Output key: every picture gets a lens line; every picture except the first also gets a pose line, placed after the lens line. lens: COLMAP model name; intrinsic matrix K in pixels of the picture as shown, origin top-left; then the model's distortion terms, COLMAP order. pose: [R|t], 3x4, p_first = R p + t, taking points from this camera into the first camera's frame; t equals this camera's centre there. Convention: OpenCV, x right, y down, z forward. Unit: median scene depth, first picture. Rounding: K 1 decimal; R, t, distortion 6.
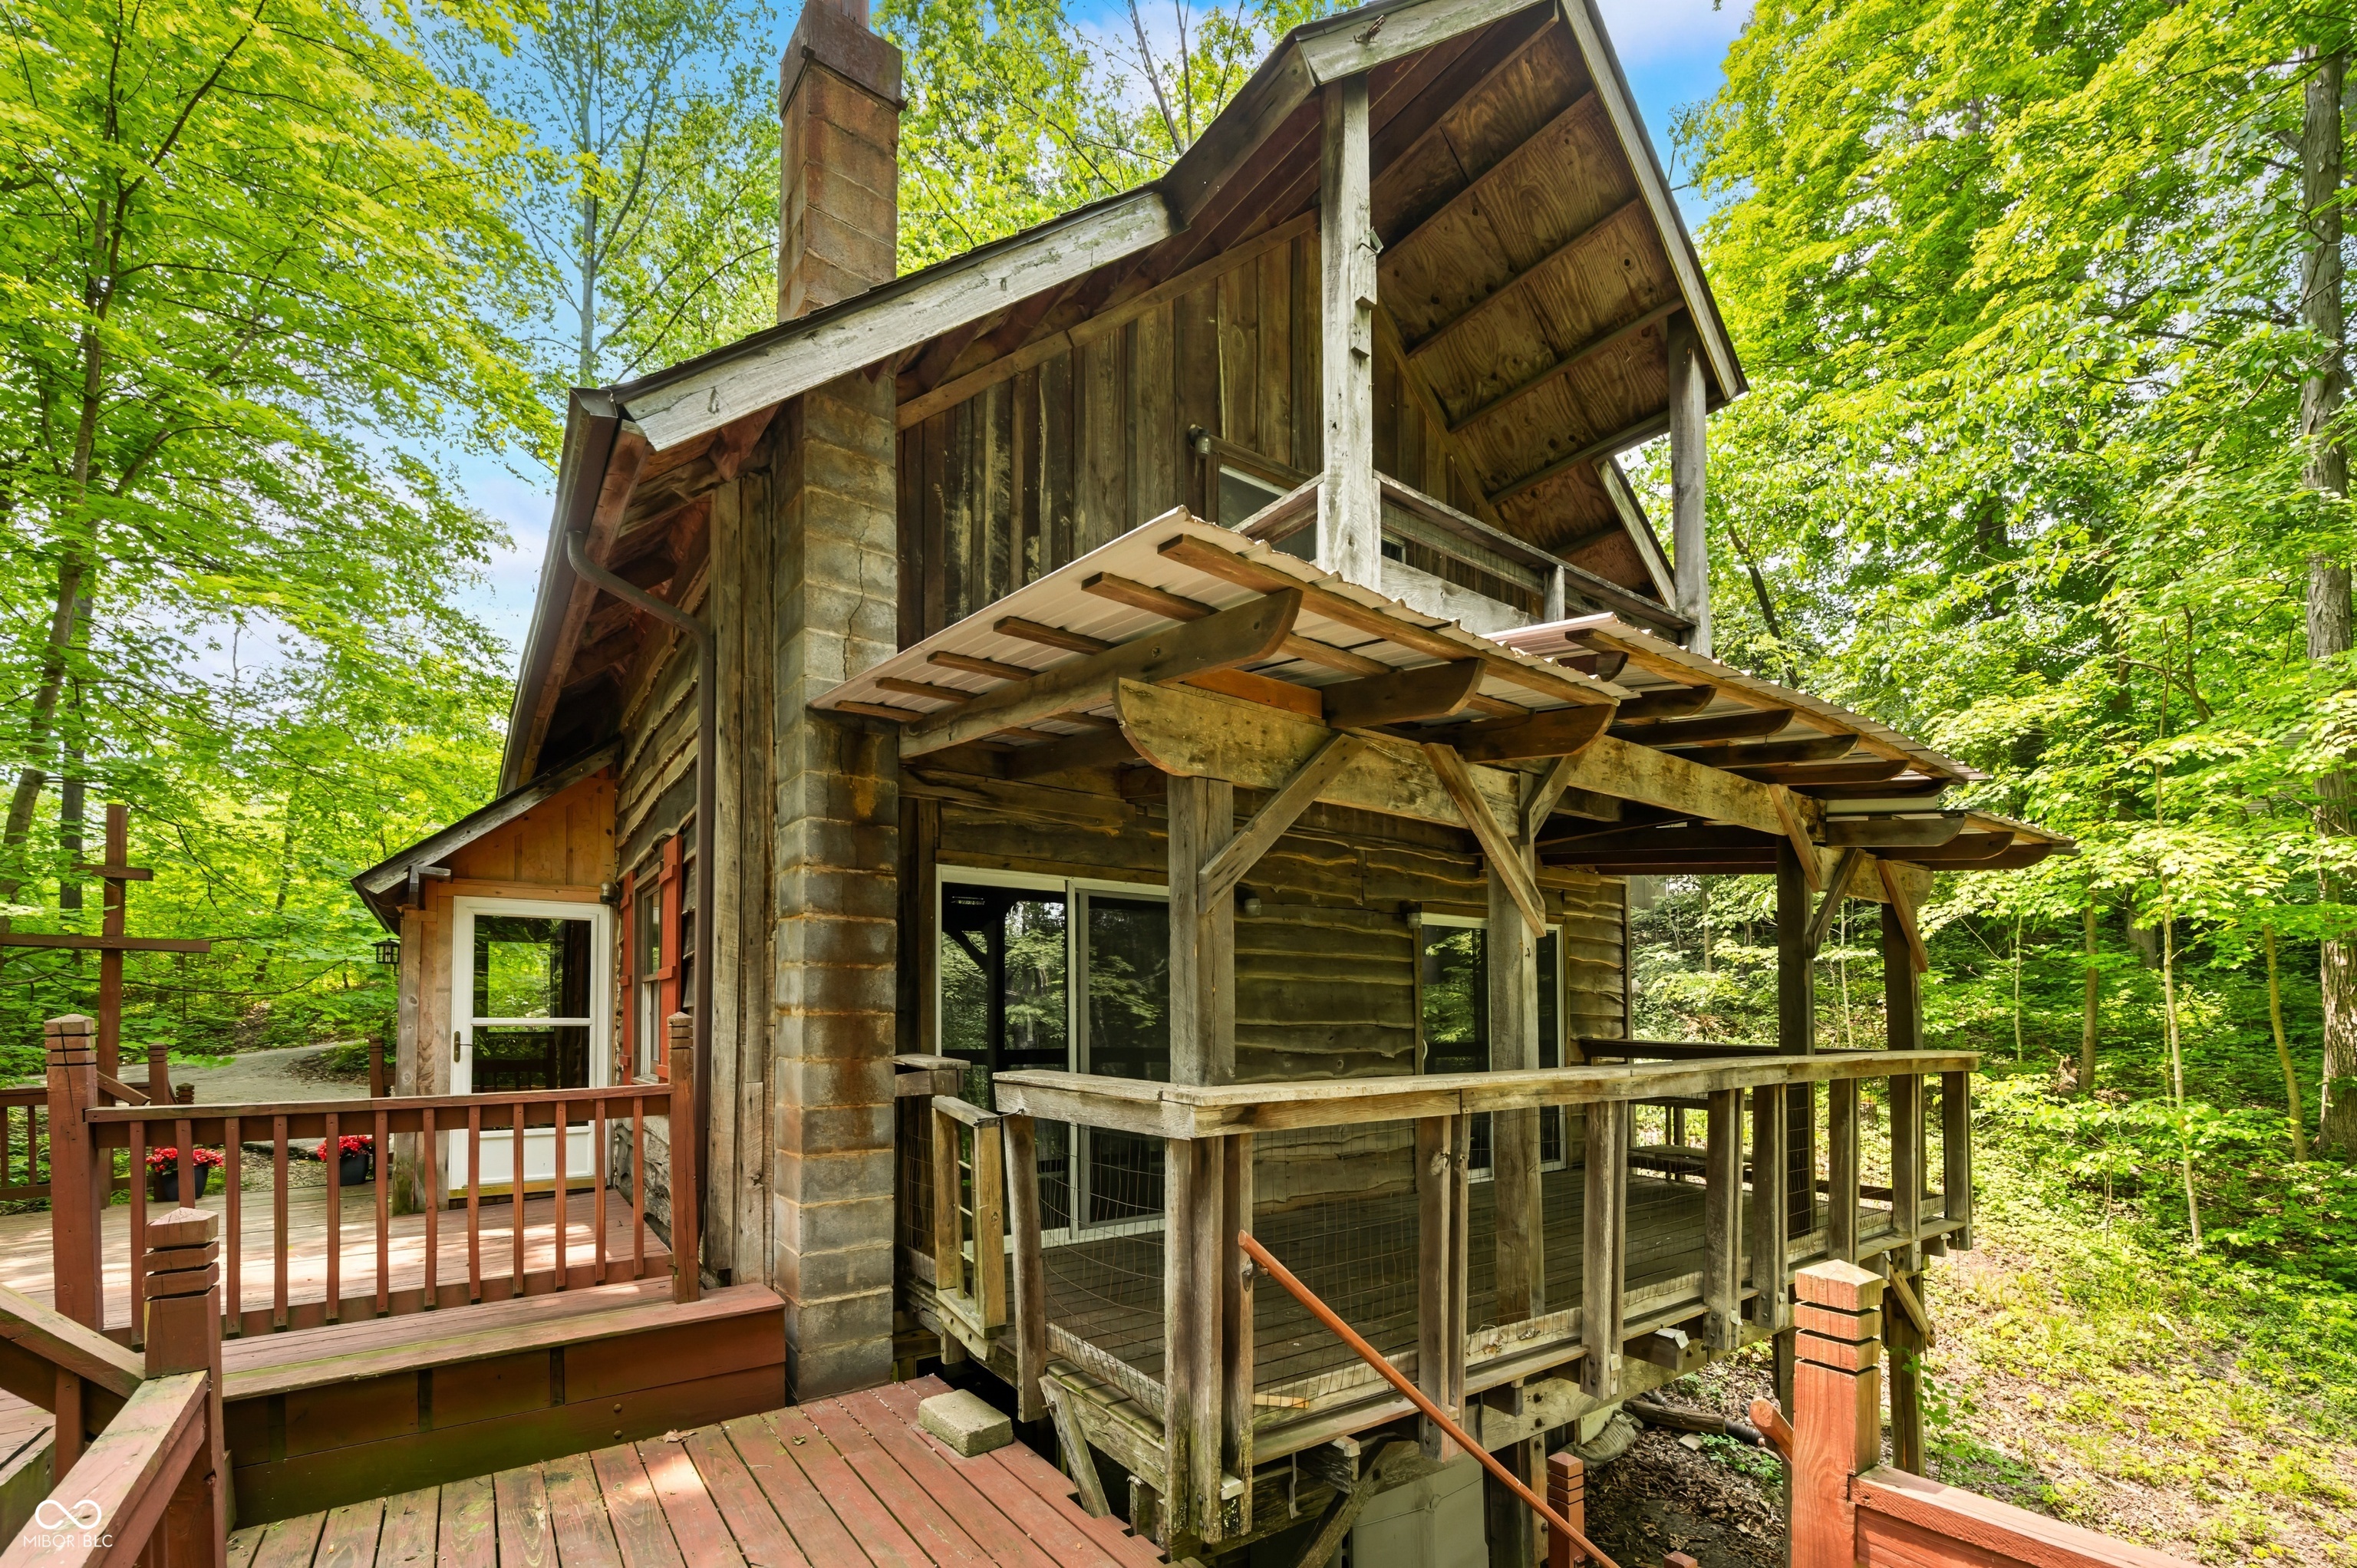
lens RADIAL K [[995.5, 0, 1173.2], [0, 995.5, 1000.1], [0, 0, 1]] dist [-0.000410, 0.000641]
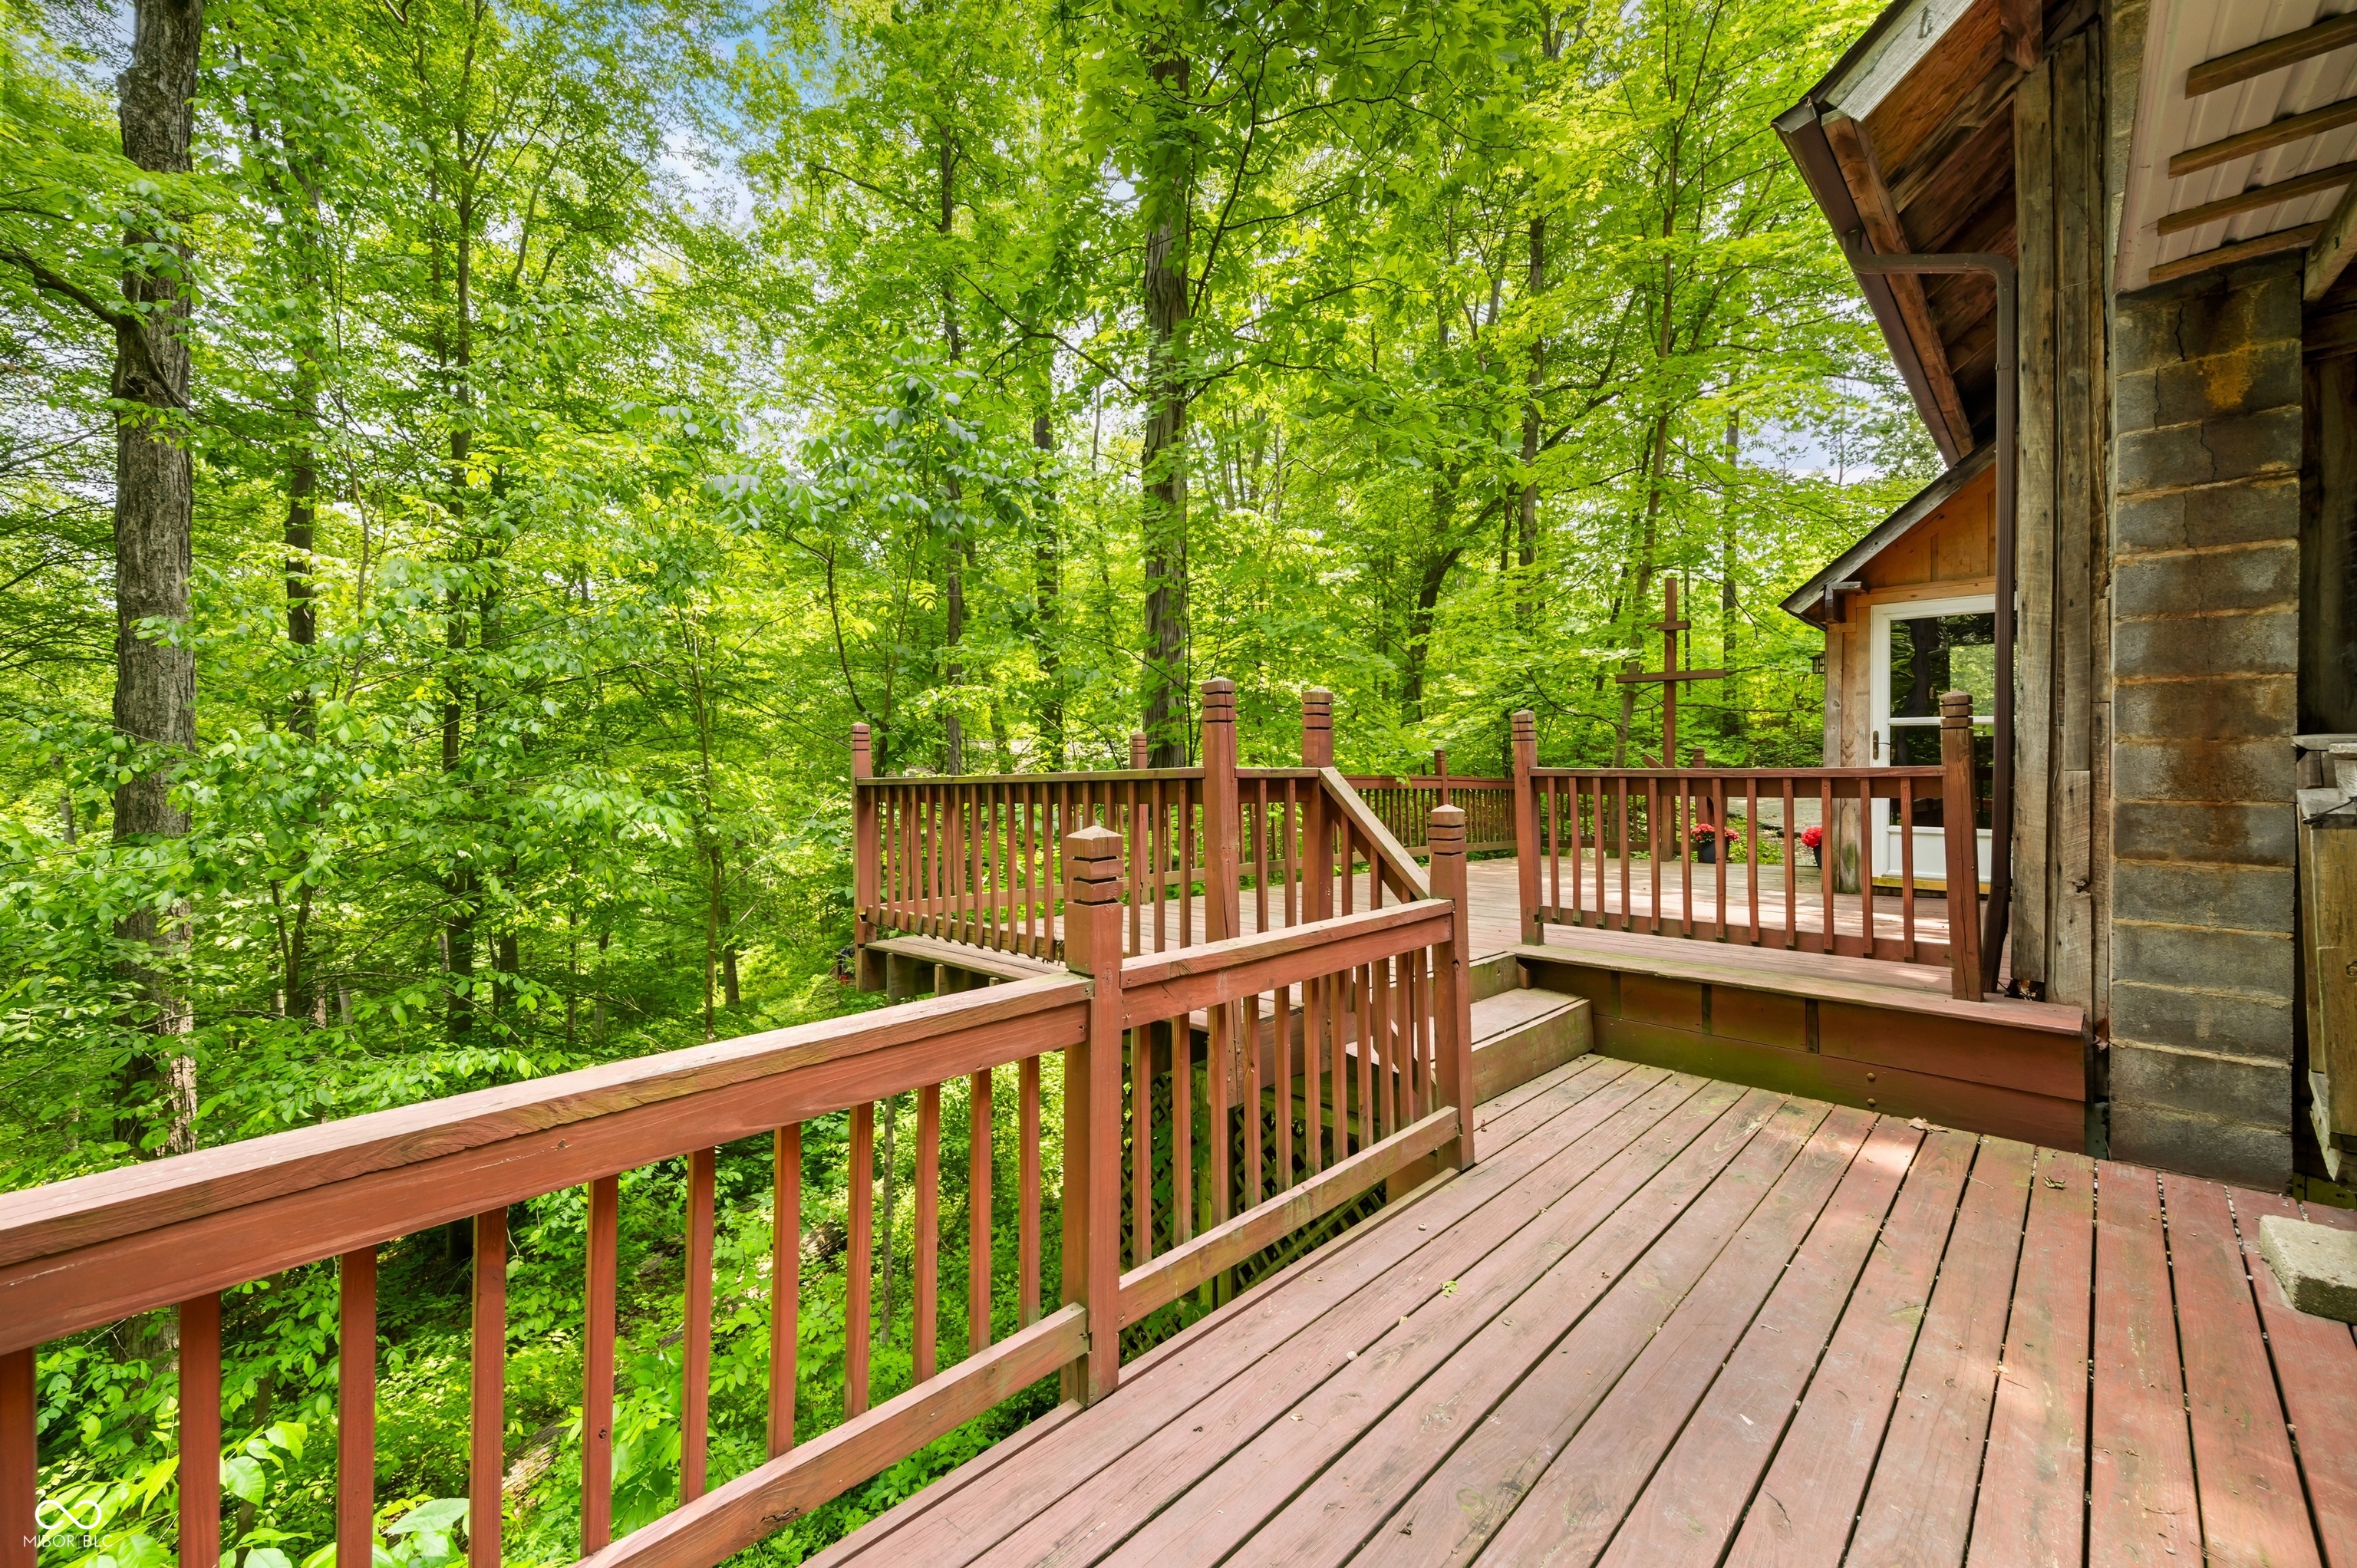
lens RADIAL K [[939.6, 0, 1178.1], [0, 939.6, 761.4], [0, 0, 1]] dist [-0.001087, -0.000263]
pose [[0.174956, 0.009401, -0.984531, 0.194387], [0.028703, 0.999481, 0.014645, 0.035796], [0.984158, -0.030821, 0.174595, 0.098921]]
